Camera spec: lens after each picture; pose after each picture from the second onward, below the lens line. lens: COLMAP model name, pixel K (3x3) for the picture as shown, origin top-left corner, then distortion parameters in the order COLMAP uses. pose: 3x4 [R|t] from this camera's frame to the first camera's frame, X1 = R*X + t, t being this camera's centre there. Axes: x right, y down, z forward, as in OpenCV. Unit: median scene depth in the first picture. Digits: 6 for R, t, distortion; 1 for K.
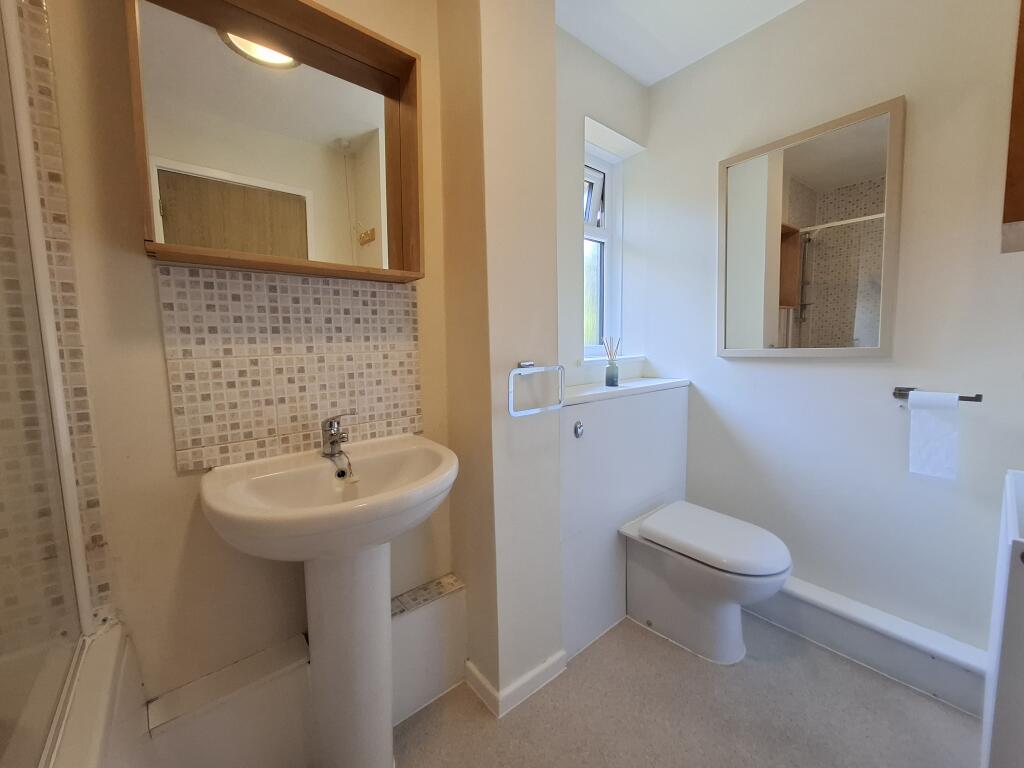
lens RADIAL K [[409.9, 0, 515.2], [0, 409.9, 374.5], [0, 0, 1]] dist [-0.004605, -0.000110]
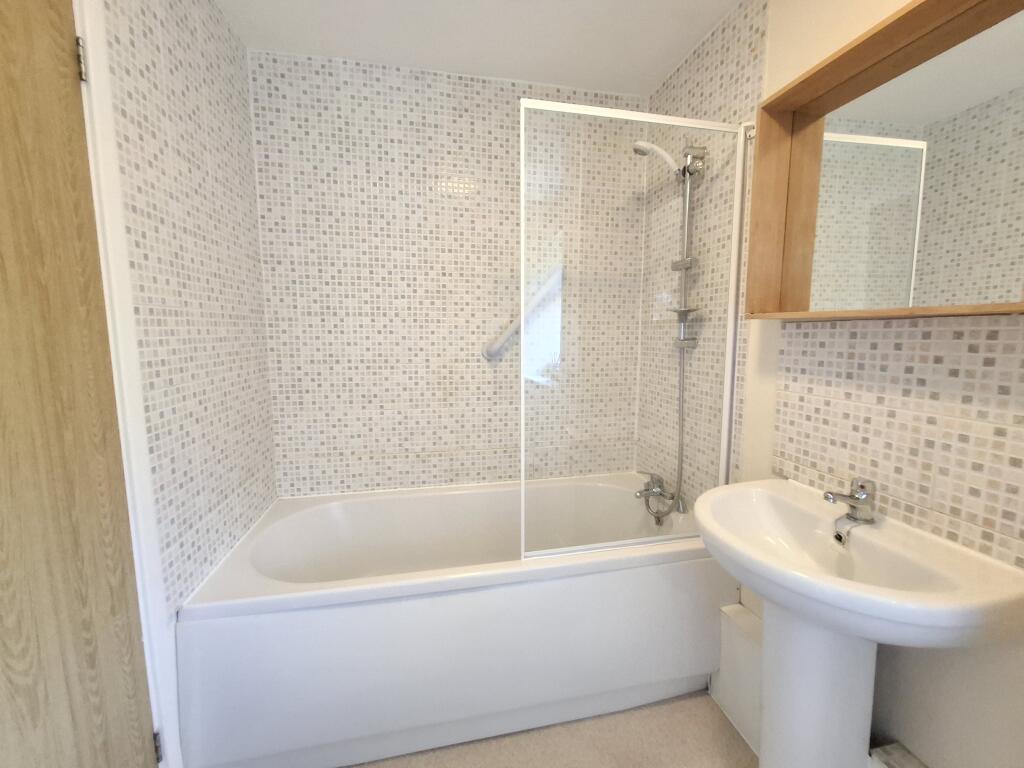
lens RADIAL K [[409.9, 0, 513.3], [0, 409.9, 382.2], [0, 0, 1]] dist [-0.004605, -0.000110]
pose [[-0.482111, 0.120037, -0.867848, 0.681516], [-0.067071, 0.982606, 0.173169, -0.209522], [0.873539, 0.141694, -0.465674, 0.738641]]
